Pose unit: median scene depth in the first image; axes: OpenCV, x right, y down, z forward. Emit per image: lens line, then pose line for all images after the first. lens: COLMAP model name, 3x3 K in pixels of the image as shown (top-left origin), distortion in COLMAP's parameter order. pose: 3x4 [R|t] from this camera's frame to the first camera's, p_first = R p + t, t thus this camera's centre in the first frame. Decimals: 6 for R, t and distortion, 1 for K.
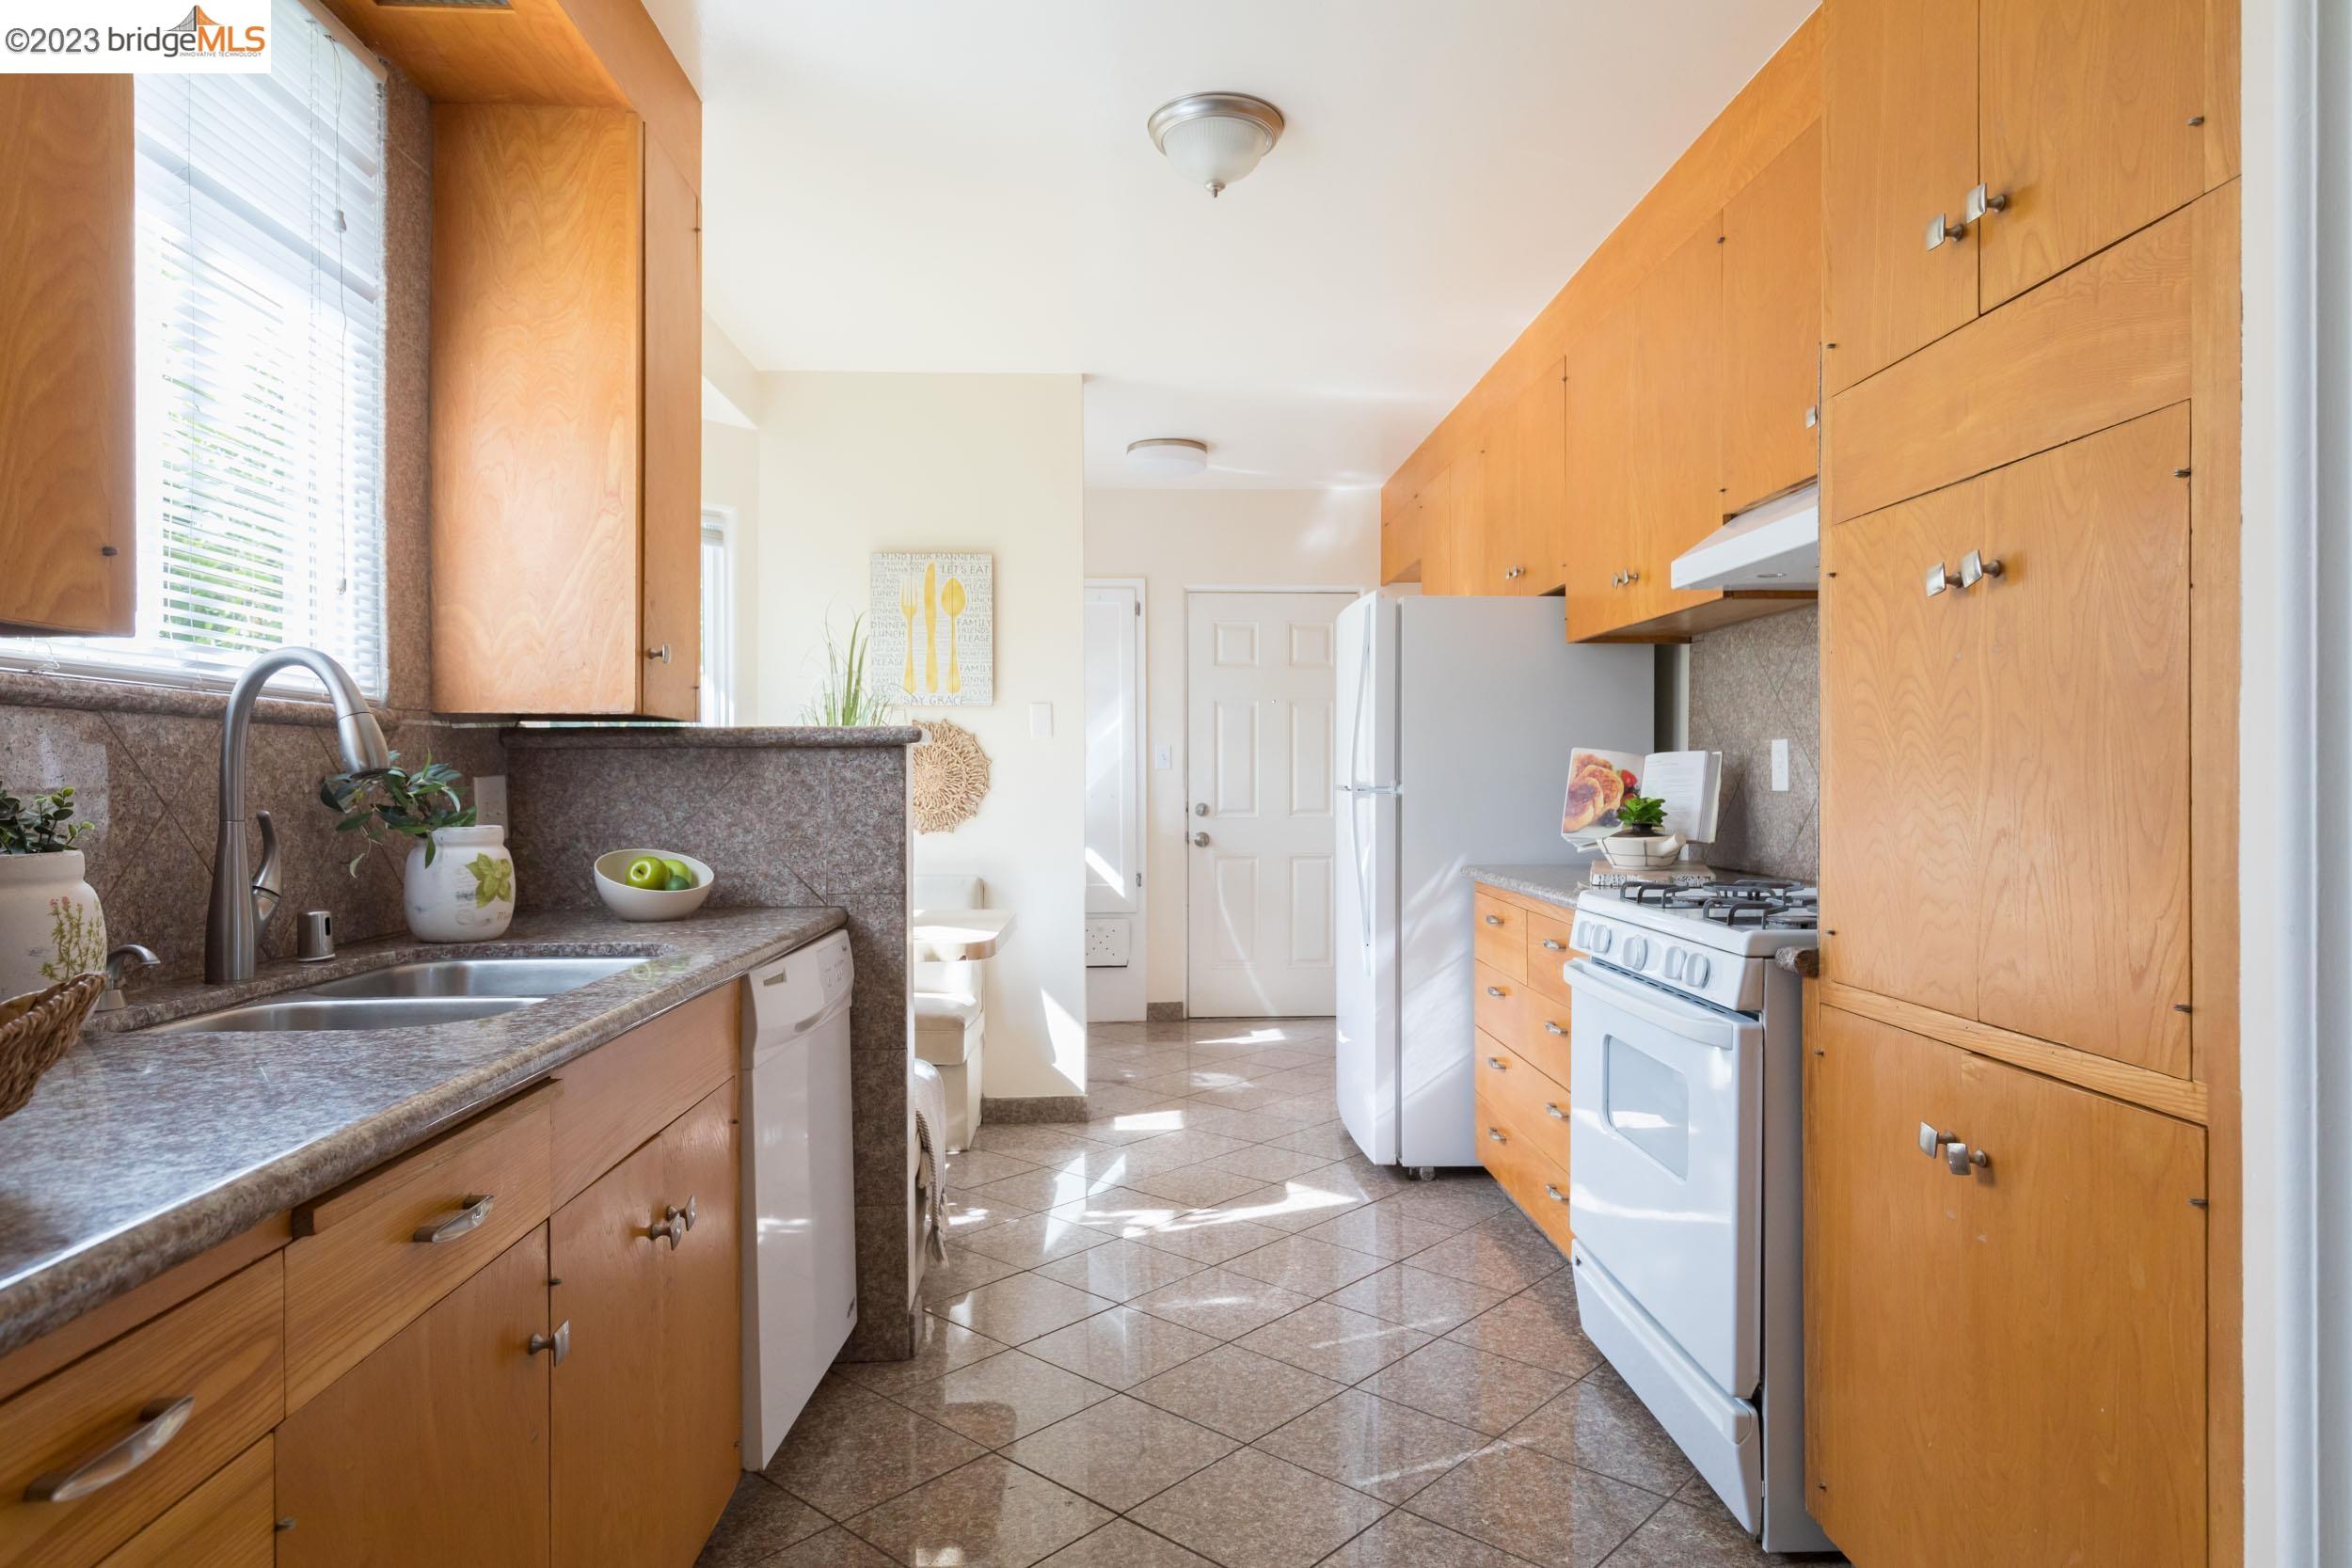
lens RADIAL K [[1411.2, 0, 1198.6], [0, 1411.2, 831.8], [0, 0, 1]] dist [0.003537, 0.000517]
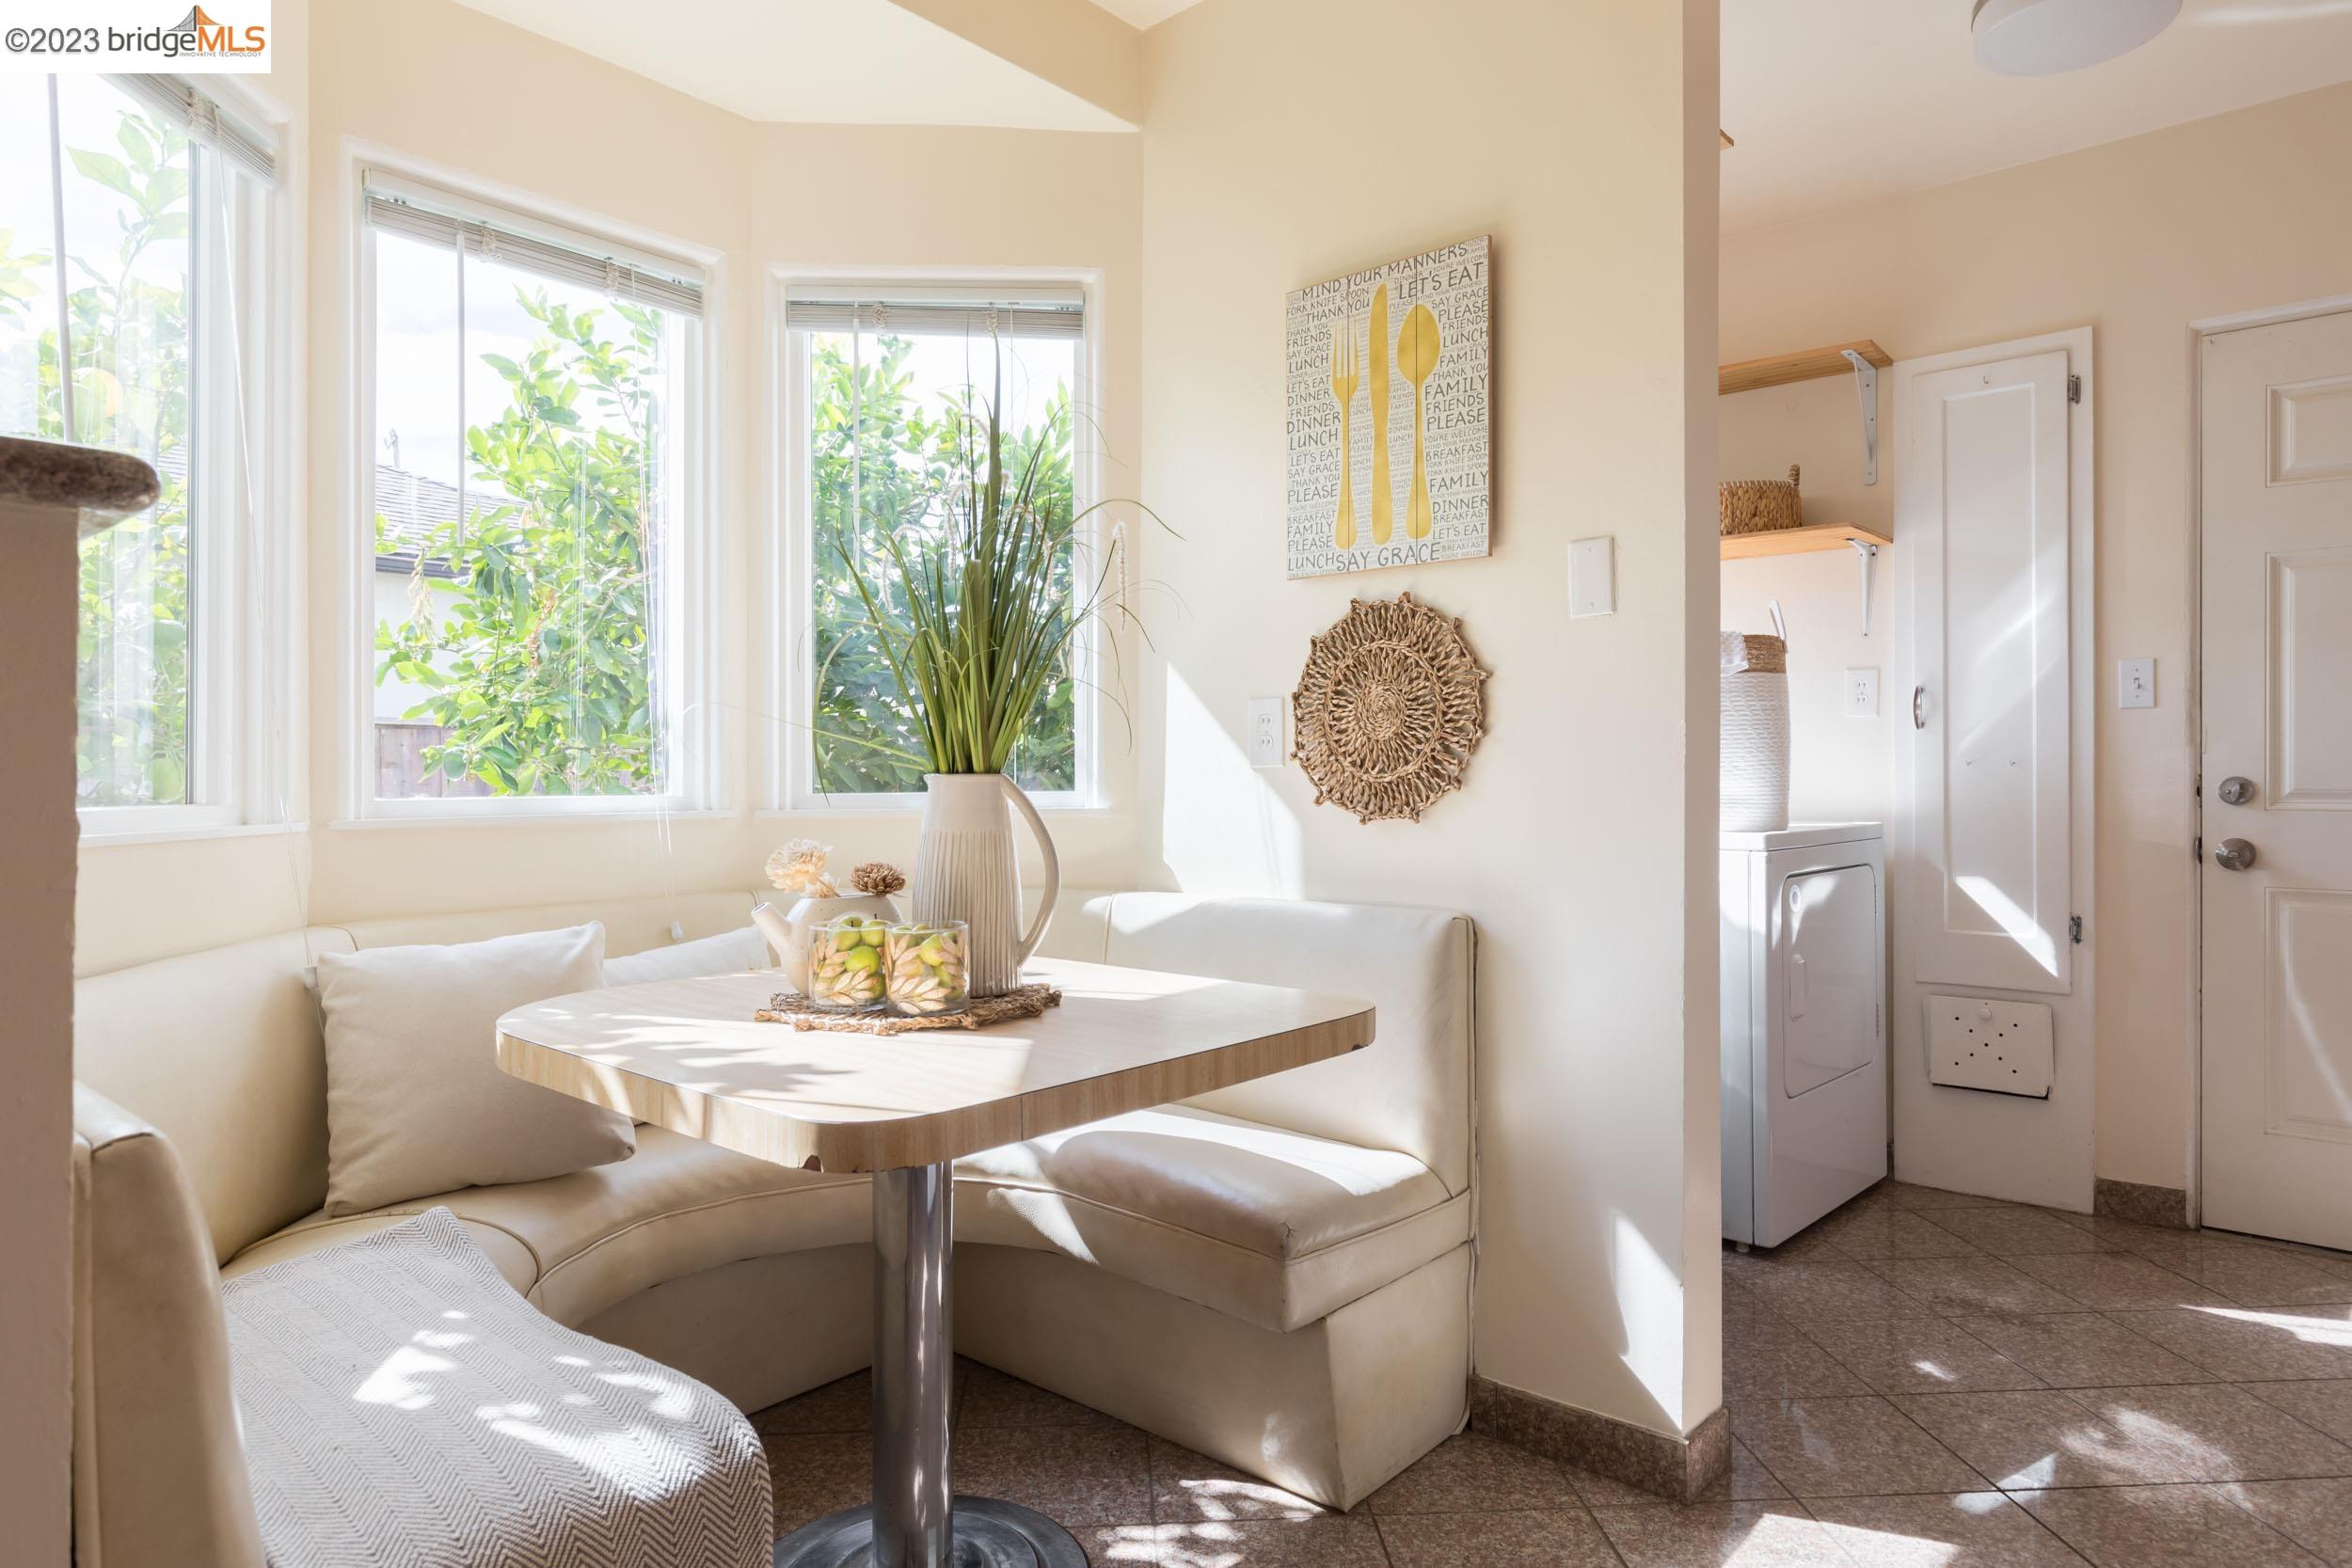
lens RADIAL K [[1390.8, 0, 1186.9], [0, 1390.8, 781.1], [0, 0, 1]] dist [0.003695, 0.000400]
pose [[0.715549, 0.005590, -0.698540, 0.107912], [-0.025066, 0.999529, -0.017678, -0.002672], [0.698113, 0.030159, 0.715352, 0.592536]]
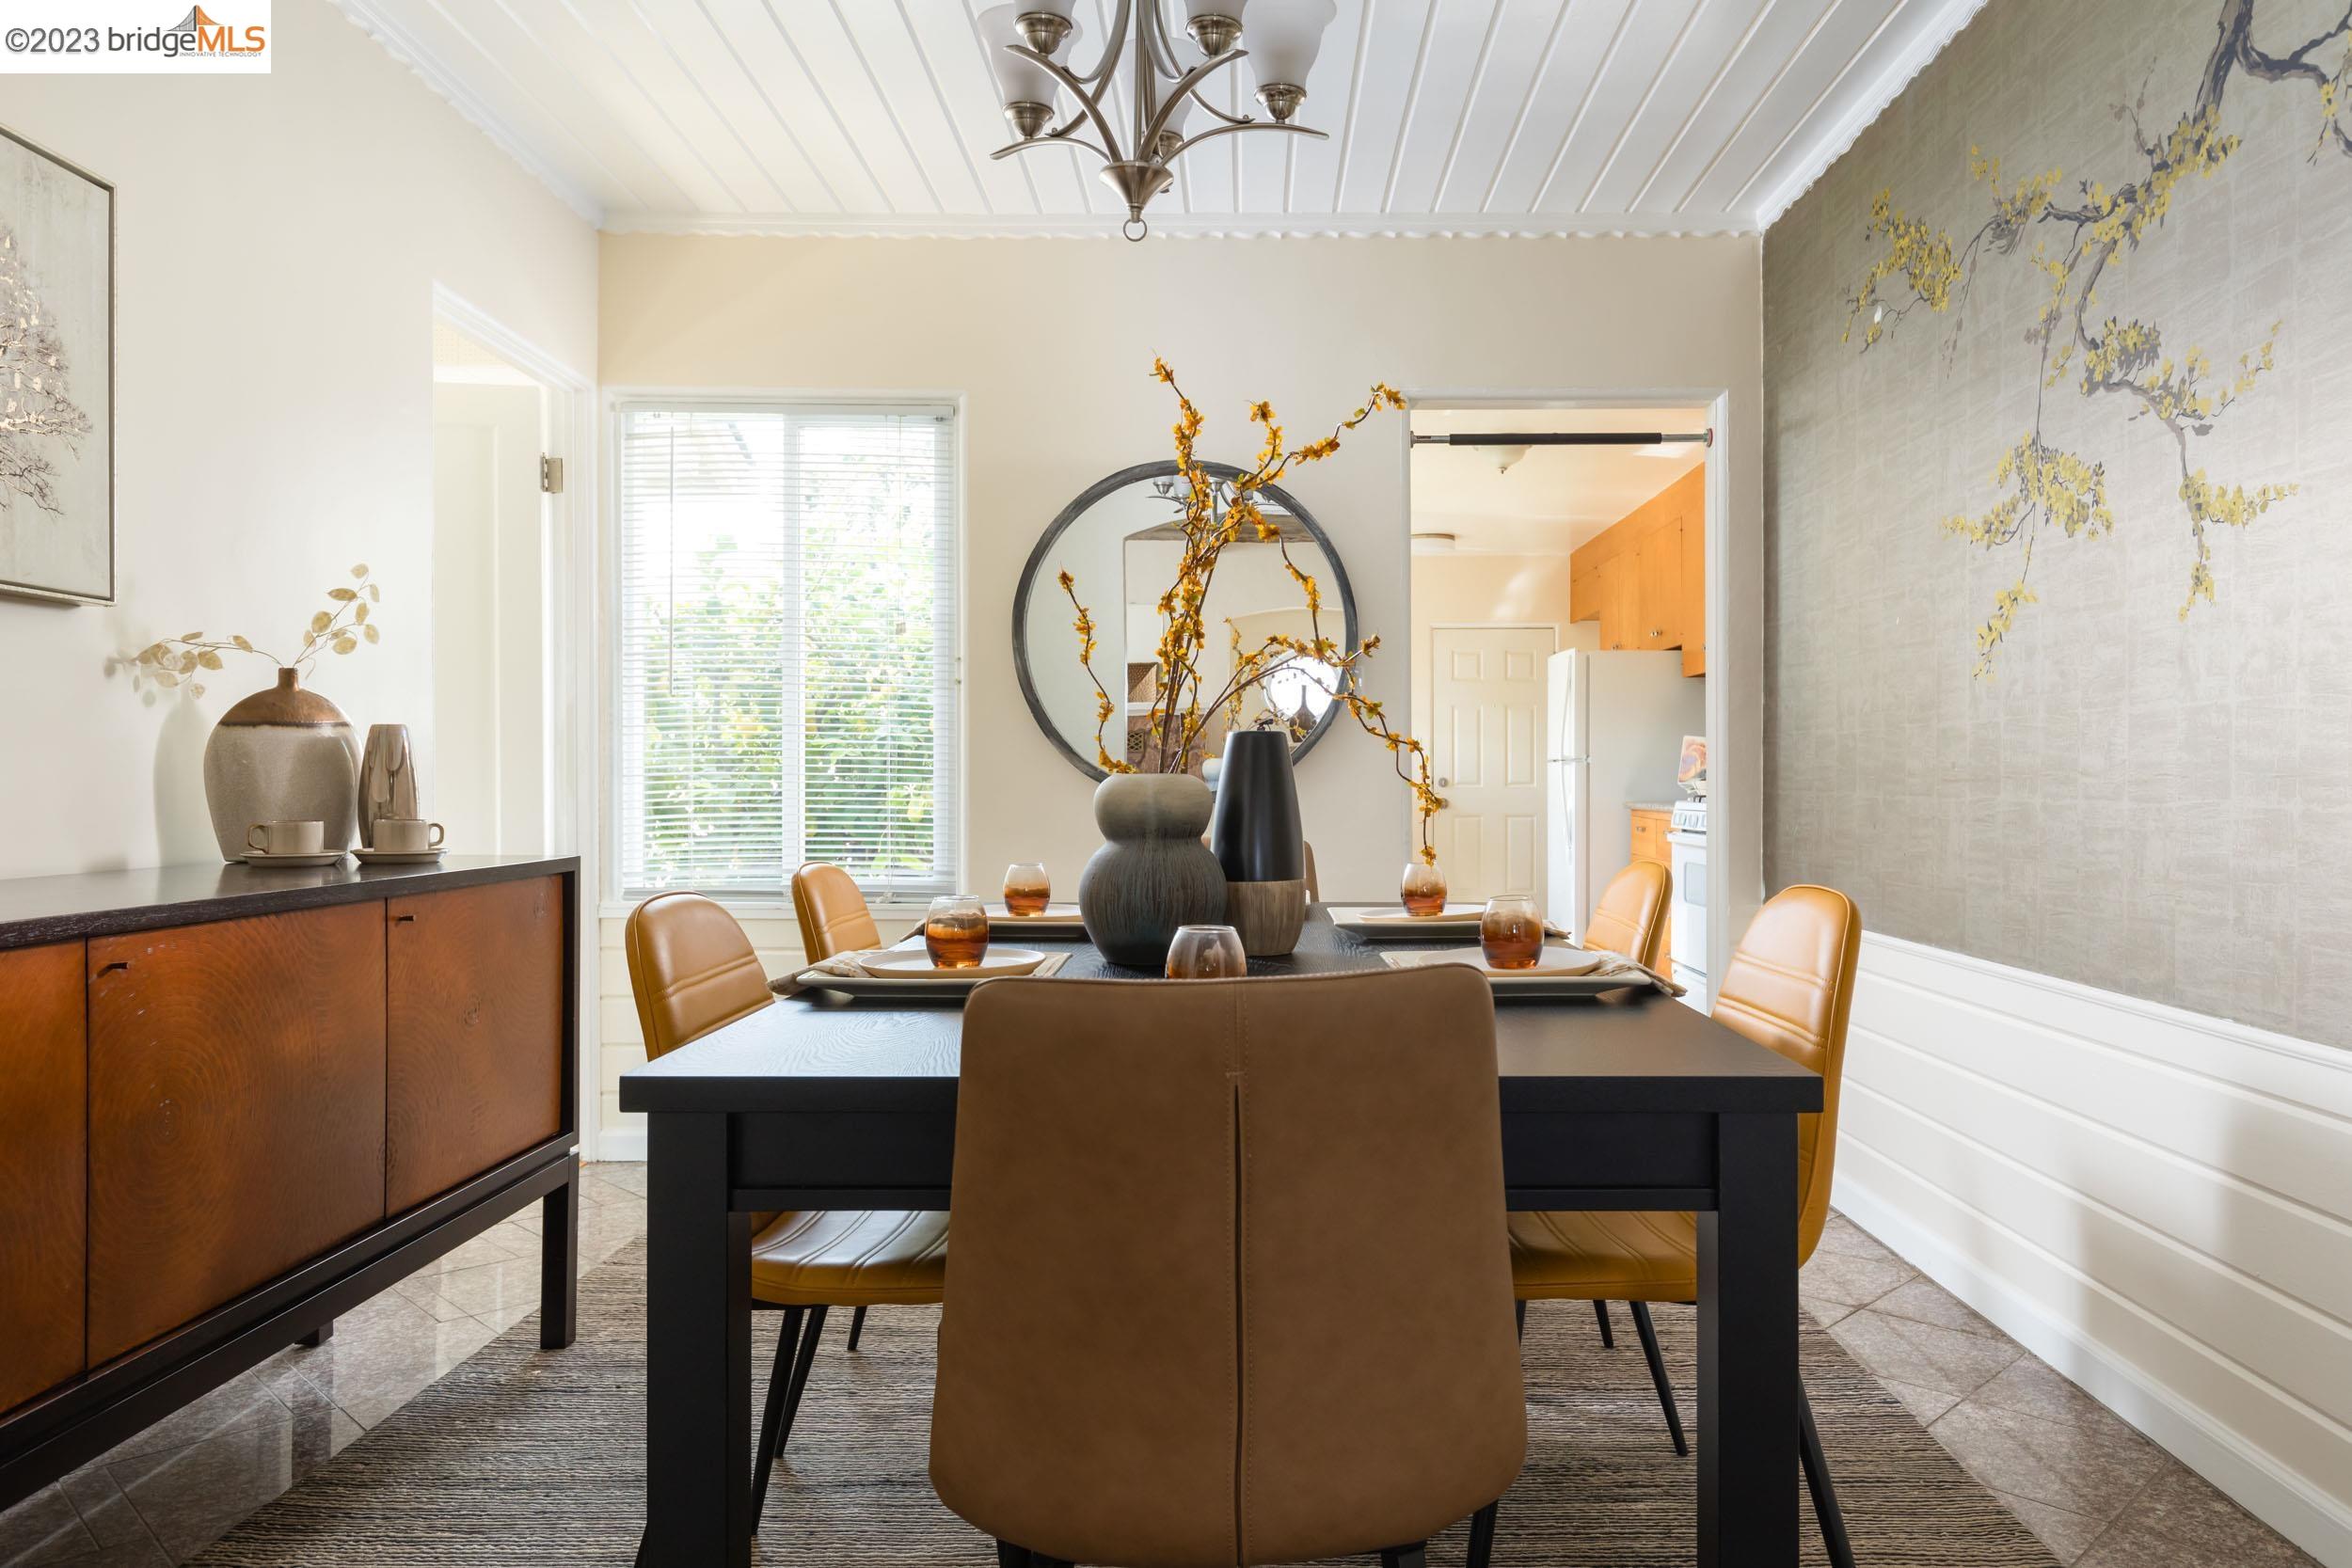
lens RADIAL K [[1608.3, 0, 1242.6], [0, 1608.3, 772.6], [0, 0, 1]] dist [0.001129, -0.002144]
pose [[0.998207, 0.005777, -0.059578, -0.143715], [-0.008344, 0.999043, -0.042926, 0.064265], [0.059273, 0.043346, 0.997300, -0.875760]]
